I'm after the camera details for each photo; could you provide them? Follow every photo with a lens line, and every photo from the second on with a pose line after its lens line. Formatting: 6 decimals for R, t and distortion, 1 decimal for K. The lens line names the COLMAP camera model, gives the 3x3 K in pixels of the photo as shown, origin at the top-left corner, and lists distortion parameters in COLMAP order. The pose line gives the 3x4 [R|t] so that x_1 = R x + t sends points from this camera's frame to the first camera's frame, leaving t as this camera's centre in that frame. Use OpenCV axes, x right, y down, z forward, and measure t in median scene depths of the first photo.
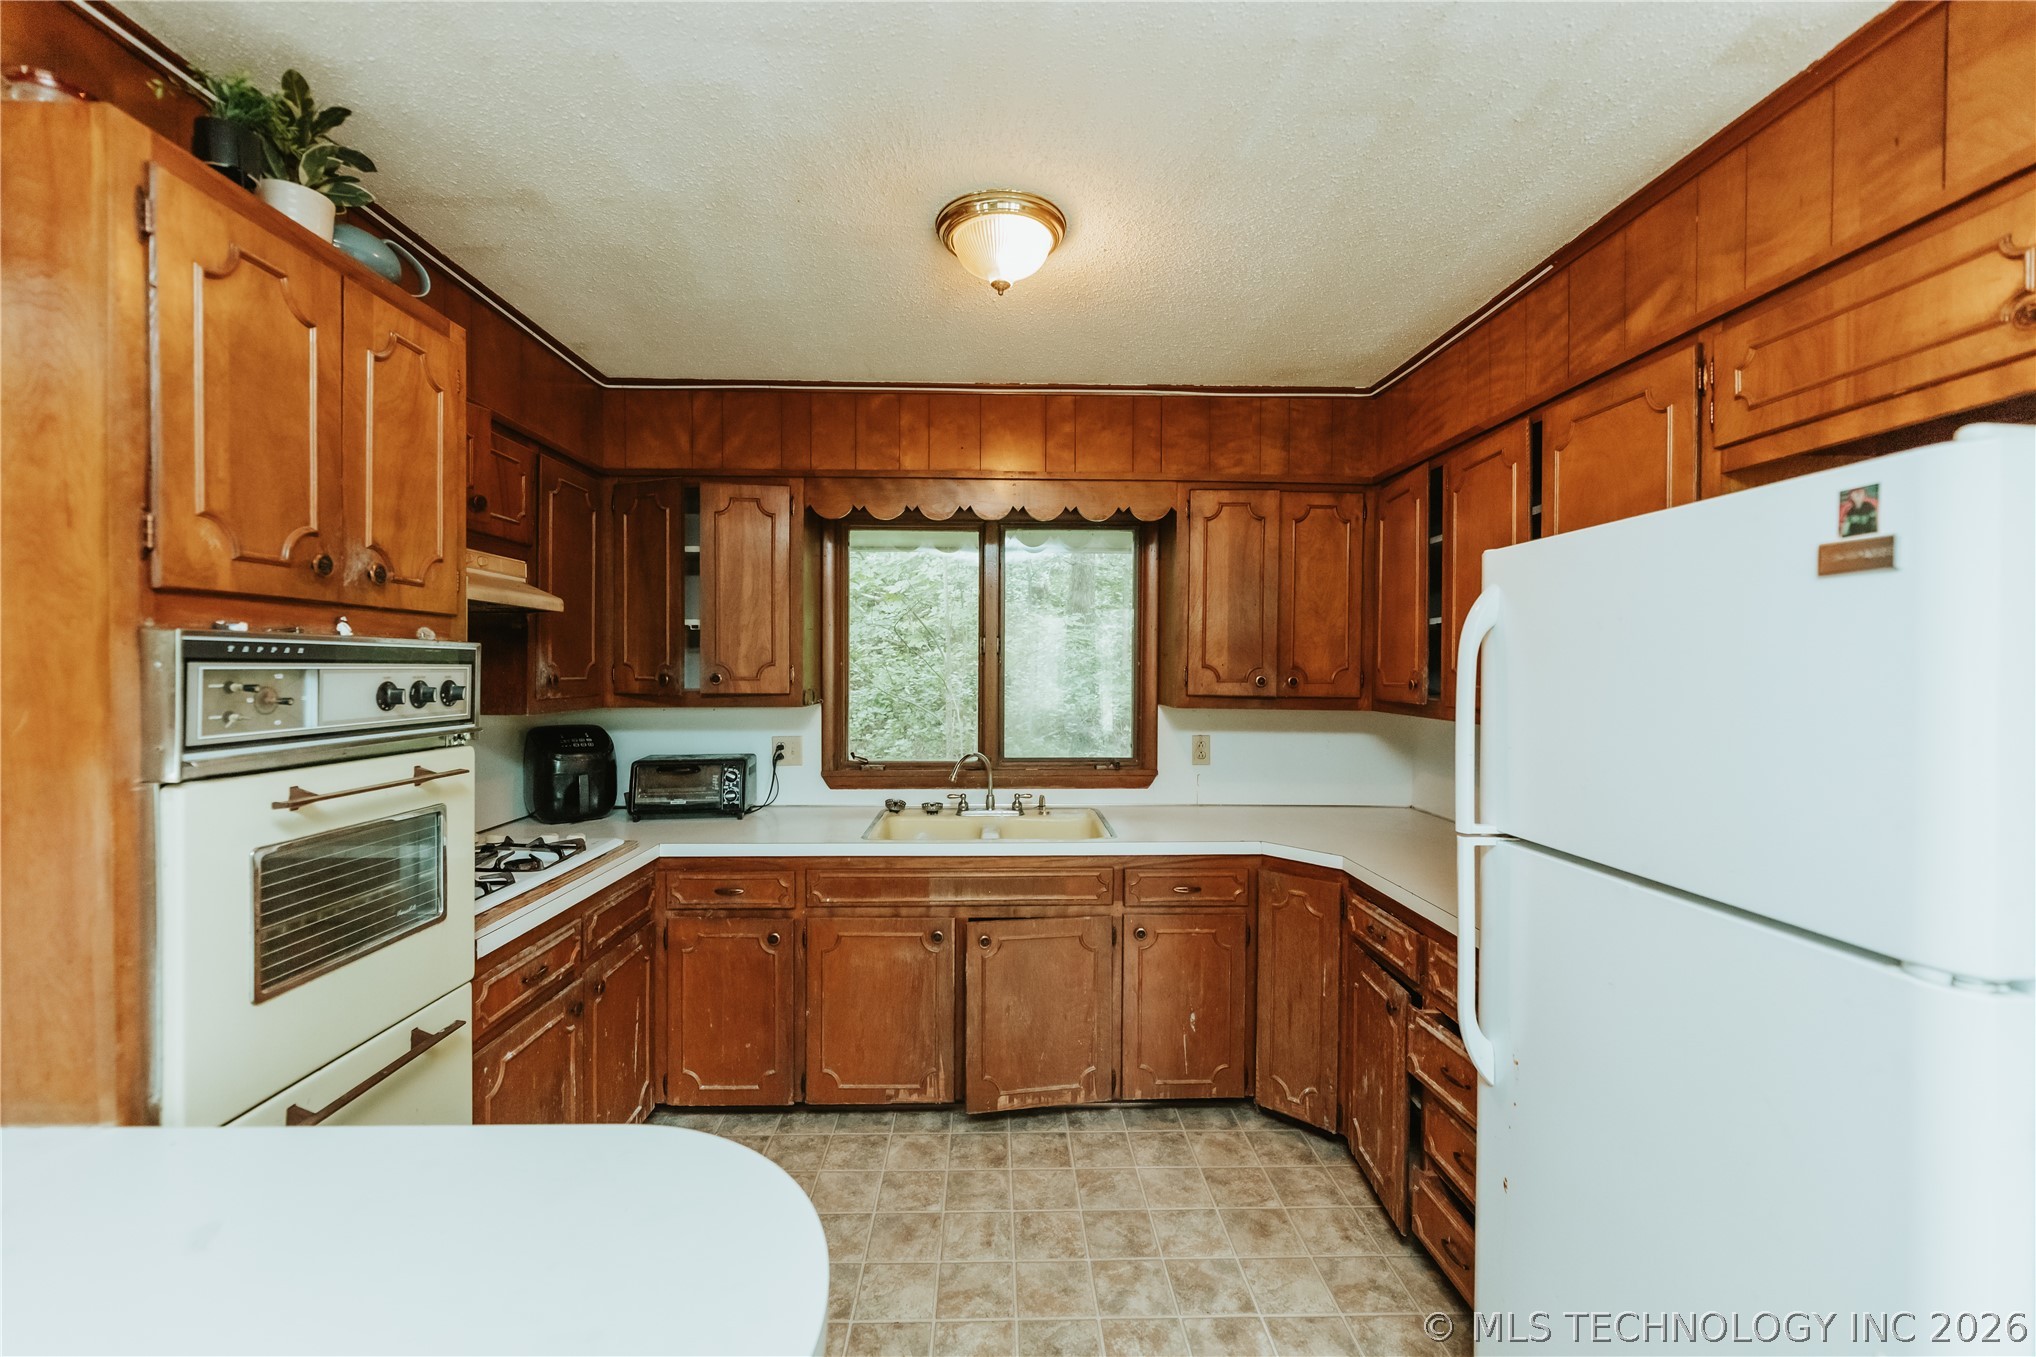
lens RADIAL K [[827.4, 0, 1014.1], [0, 827.4, 676.9], [0, 0, 1]] dist [0.002987, -0.000247]
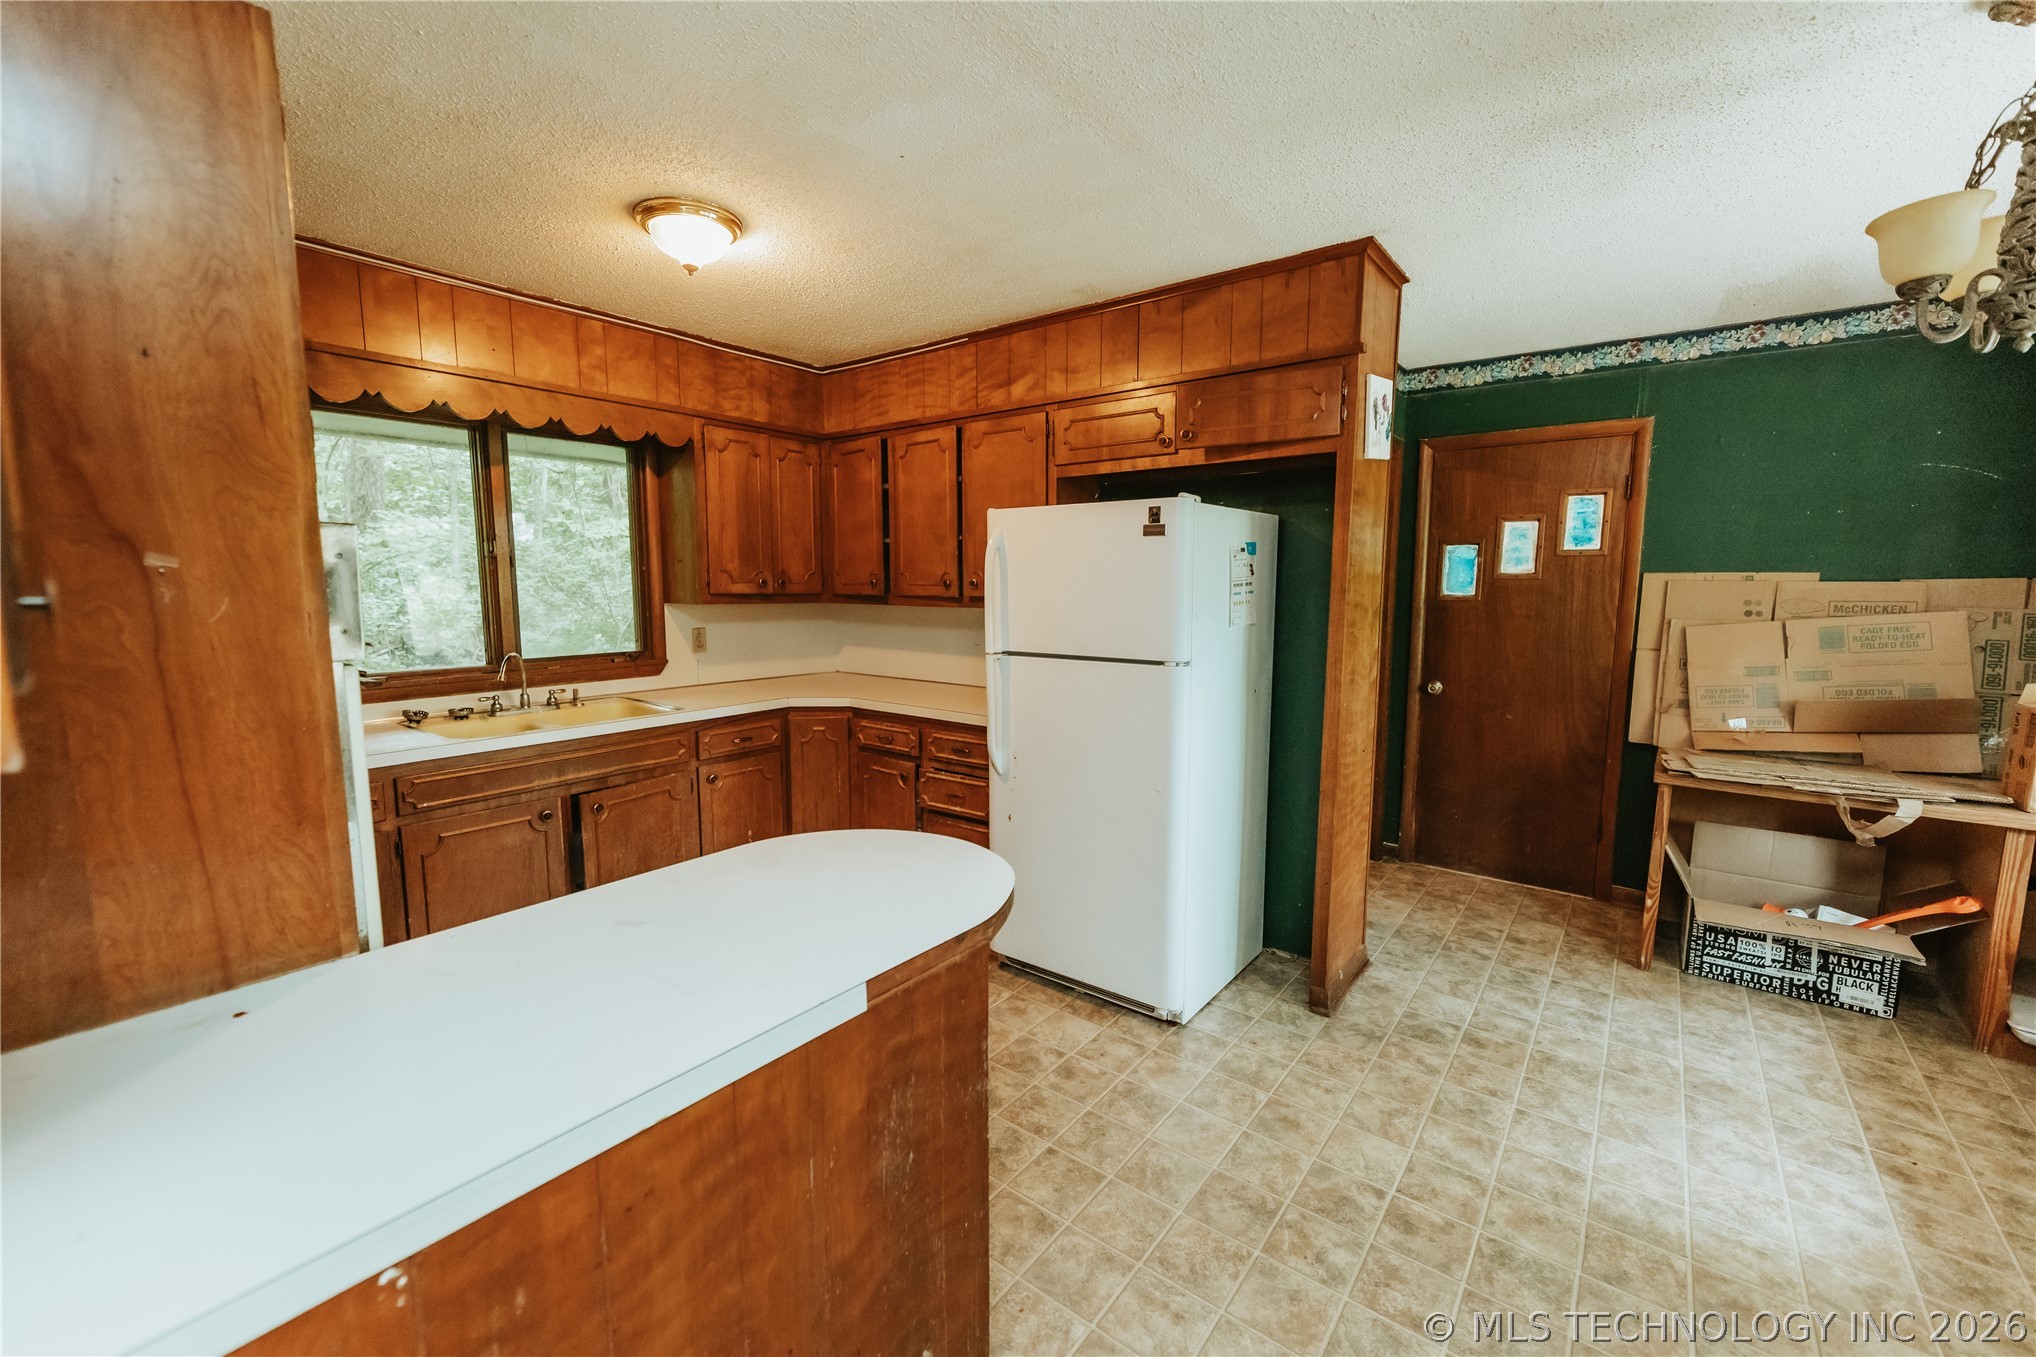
lens RADIAL K [[827.4, 0, 1017.9], [0, 827.4, 678.3], [0, 0, 1]] dist [0.002987, -0.000247]
pose [[0.629273, -0.095529, 0.771291, -0.523241], [0.010817, 0.993397, 0.114213, 0.012497], [-0.777109, -0.063528, 0.626152, -0.164909]]
